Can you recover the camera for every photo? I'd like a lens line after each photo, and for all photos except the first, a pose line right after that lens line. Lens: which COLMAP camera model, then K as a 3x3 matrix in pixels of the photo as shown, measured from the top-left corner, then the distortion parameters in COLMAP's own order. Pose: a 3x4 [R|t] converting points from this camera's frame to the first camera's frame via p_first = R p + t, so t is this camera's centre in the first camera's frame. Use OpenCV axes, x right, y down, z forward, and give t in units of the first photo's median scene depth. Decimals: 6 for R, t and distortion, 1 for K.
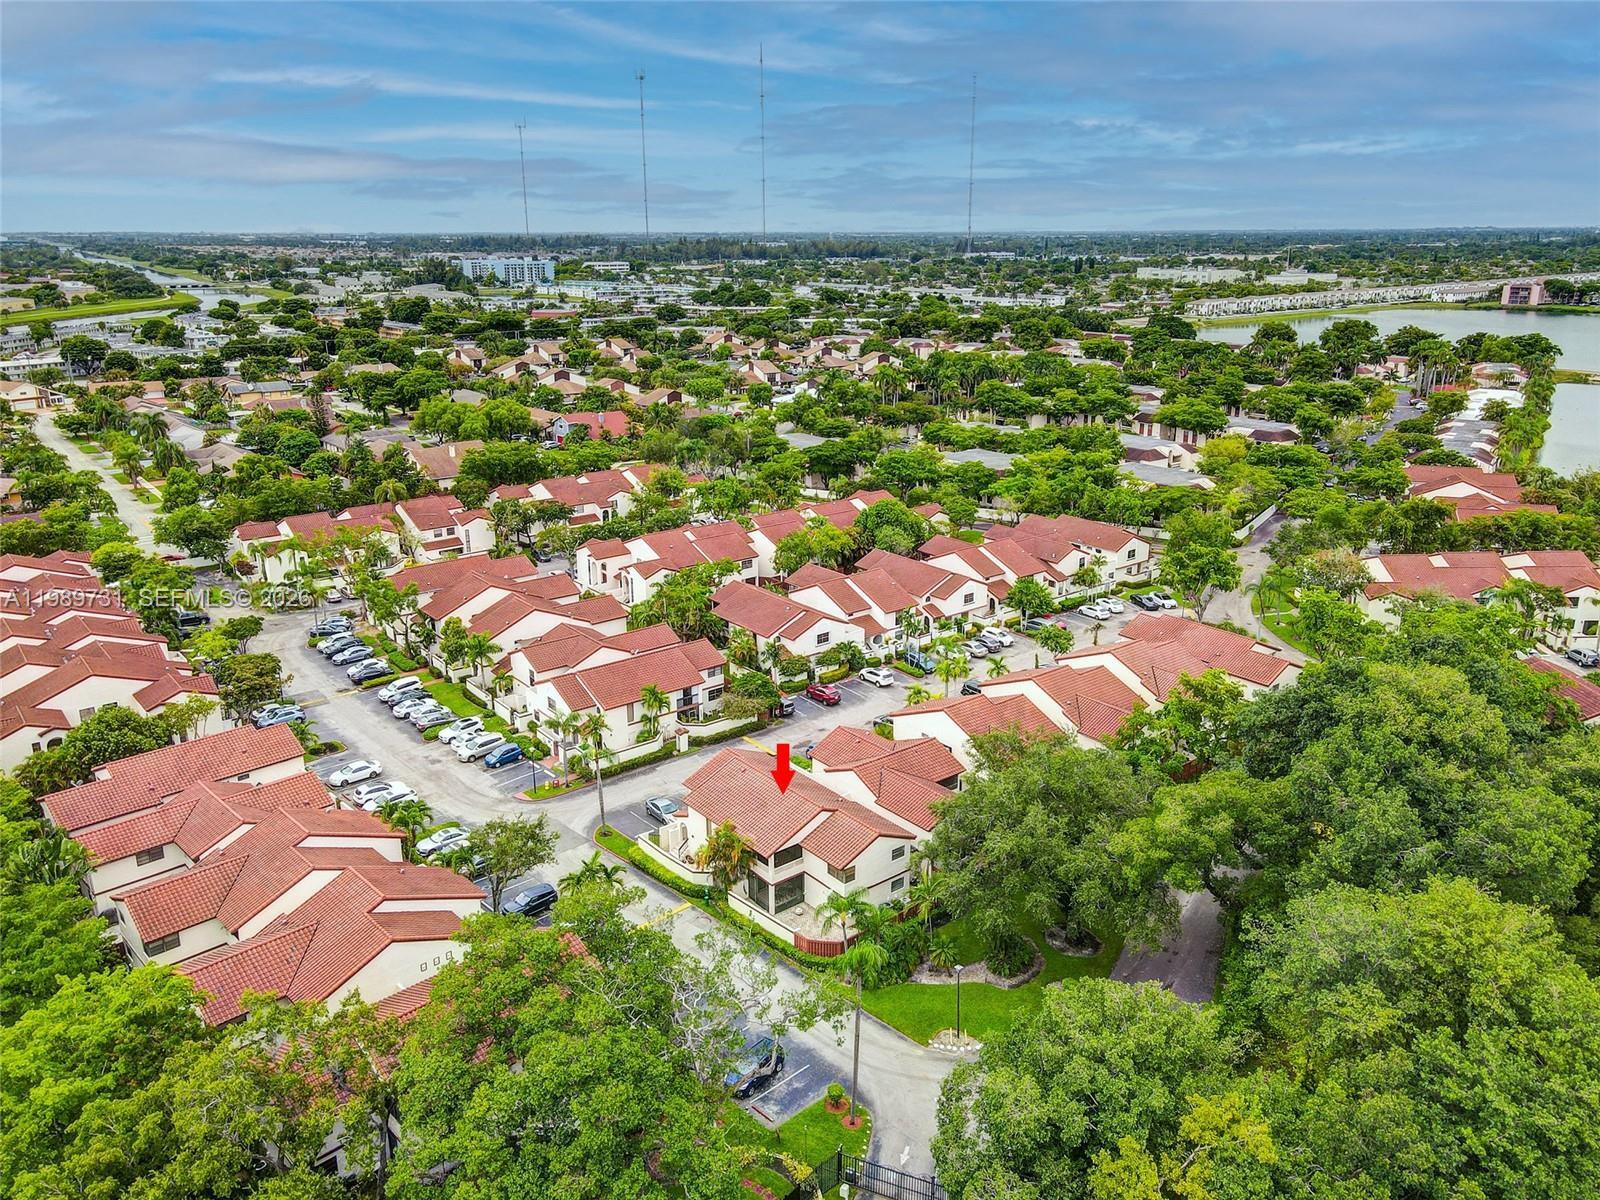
lens RADIAL K [[1162.5, 0, 812.7], [0, 1162.5, 606.5], [0, 0, 1]] dist [-0.010417, 0.057296]
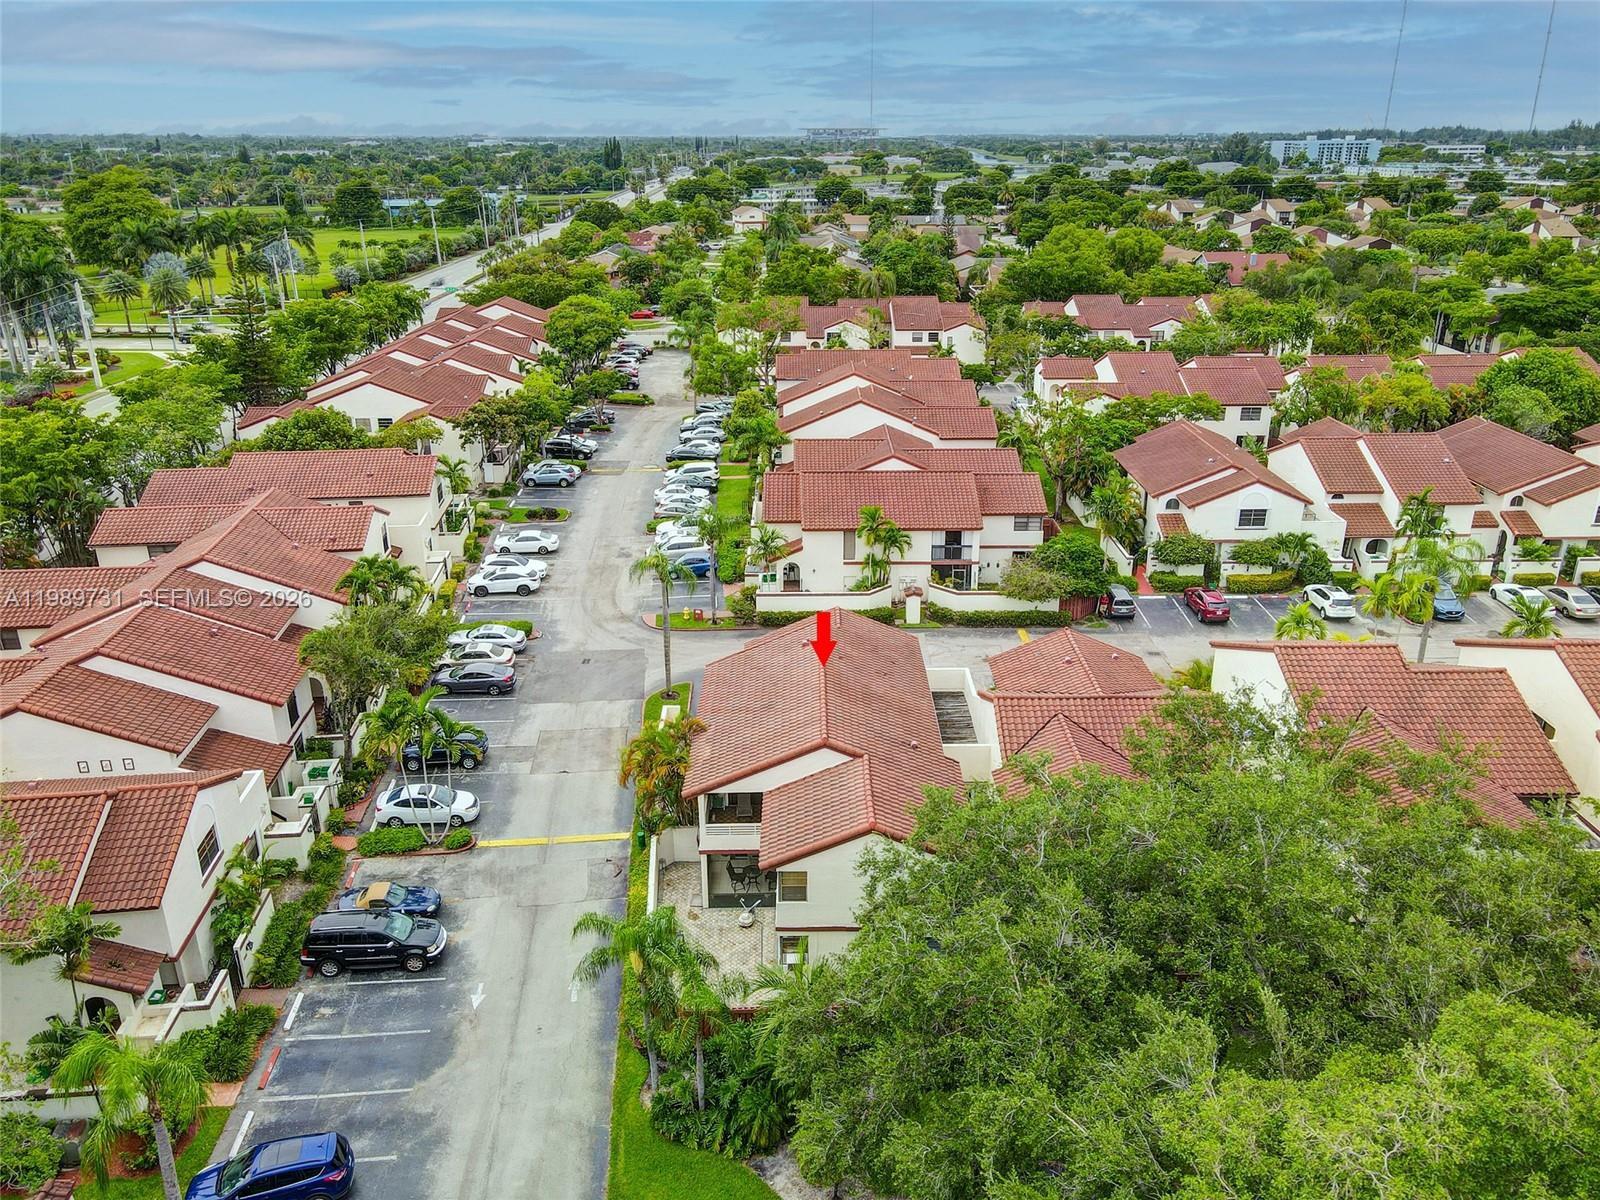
lens RADIAL K [[1162.5, 0, 812.7], [0, 1162.5, 606.5], [0, 0, 1]] dist [-0.010417, 0.057296]
pose [[0.787665, 0.234385, -0.569778, 0.162851], [-0.191338, 0.972141, 0.135396, 0.031145], [0.585640, 0.002373, 0.810568, 0.358502]]
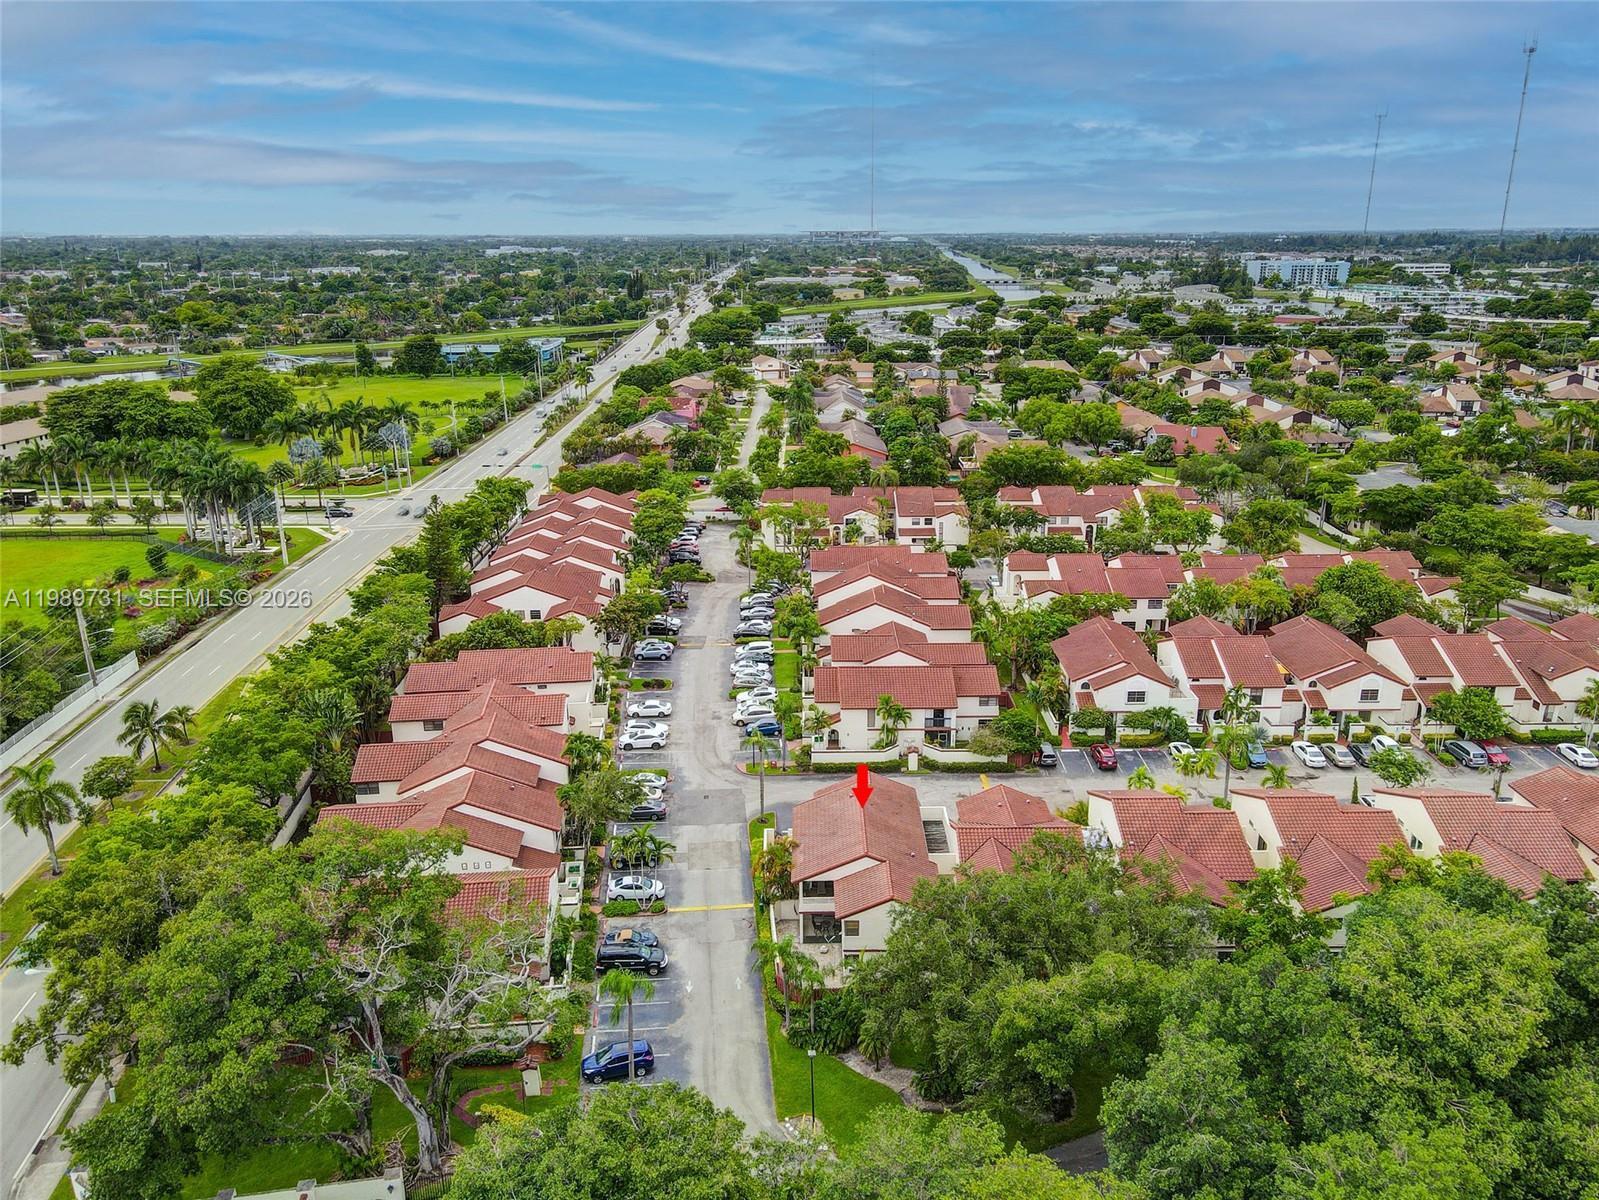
lens RADIAL K [[1161.8, 0, 812.2], [0, 1161.8, 606.5], [0, 0, 1]] dist [-0.010417, 0.057296]
pose [[0.786412, 0.190126, -0.587715, 0.294671], [-0.189506, 0.979831, 0.063401, -0.045315], [0.587915, 0.061516, 0.806580, 0.119248]]
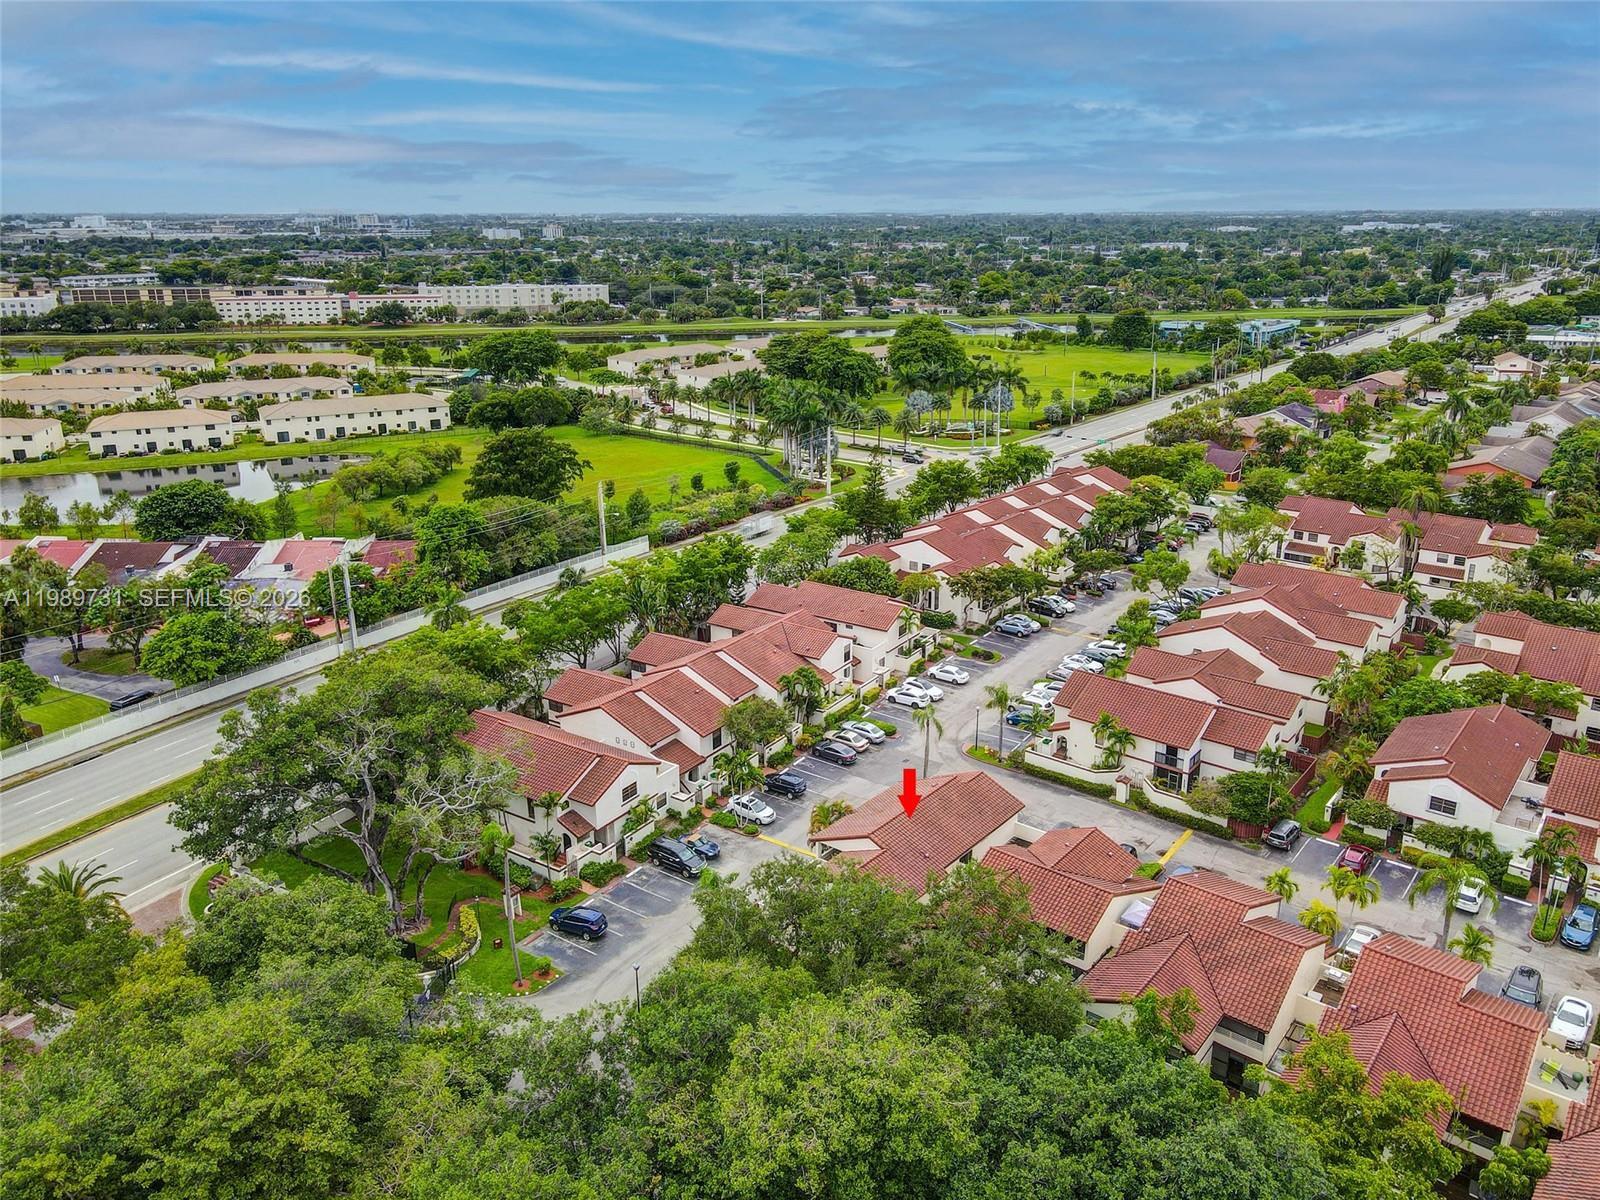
lens RADIAL K [[1147.5, 0, 830.2], [0, 1147.5, 631.7], [0, 0, 1]] dist [-0.000279, 0.092911]
pose [[0.229194, 0.339557, -0.912234, 0.470306], [-0.304270, 0.915210, 0.264218, -0.125626], [0.924603, 0.217009, 0.313077, 0.388501]]
